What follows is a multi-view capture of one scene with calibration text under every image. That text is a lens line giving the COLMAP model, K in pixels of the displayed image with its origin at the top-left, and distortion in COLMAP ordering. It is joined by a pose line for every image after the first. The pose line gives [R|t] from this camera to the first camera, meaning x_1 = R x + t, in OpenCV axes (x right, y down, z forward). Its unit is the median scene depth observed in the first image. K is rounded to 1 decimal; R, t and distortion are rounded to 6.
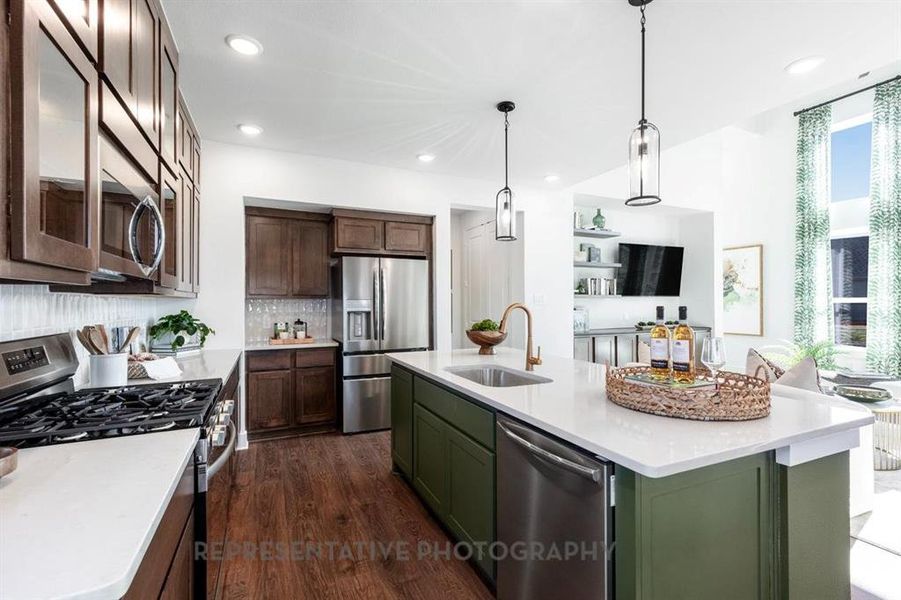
lens RADIAL K [[412.6, 0, 464.4], [0, 412.6, 302.2], [0, 0, 1]] dist [0.009047, -0.000603]
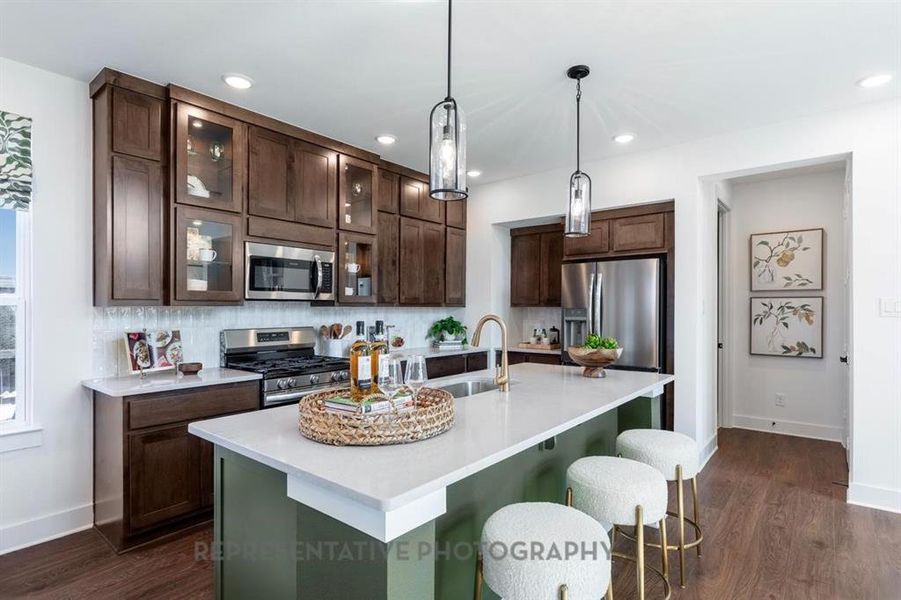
lens RADIAL K [[452.3, 0, 458.7], [0, 452.3, 305.0], [0, 0, 1]] dist [0.000853, 0.000484]
pose [[0.442540, -0.002952, -0.896744, 0.535554], [0.002278, 0.999995, -0.002168, -0.010715], [0.896746, -0.001084, 0.442544, 0.271217]]
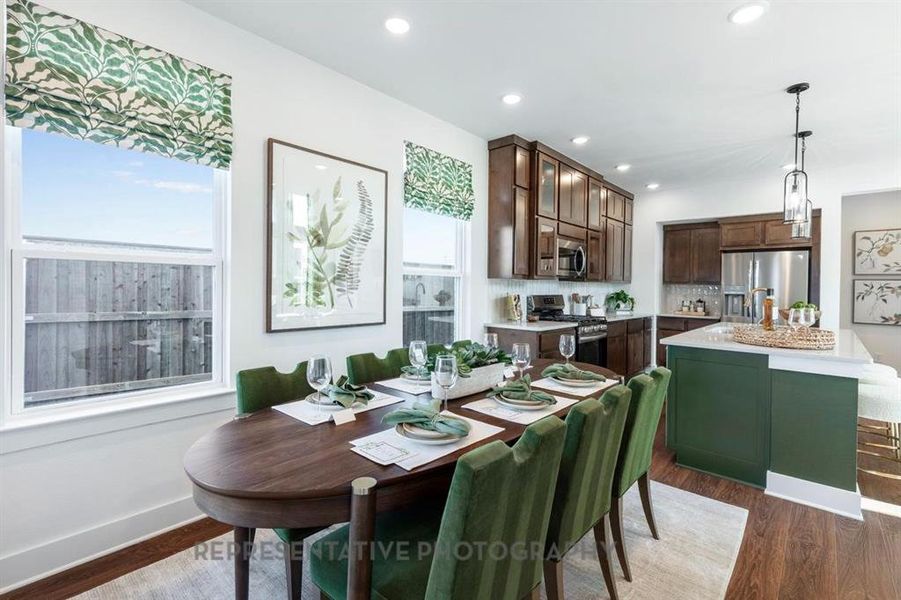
lens RADIAL K [[412.6, 0, 451.6], [0, 412.6, 290.7], [0, 0, 1]] dist [0.009047, -0.000603]
pose [[0.395300, 0.020311, -0.918327, 0.576678], [-0.013798, 0.999774, 0.016173, 0.002686], [0.918448, 0.006278, 0.395491, -0.344178]]
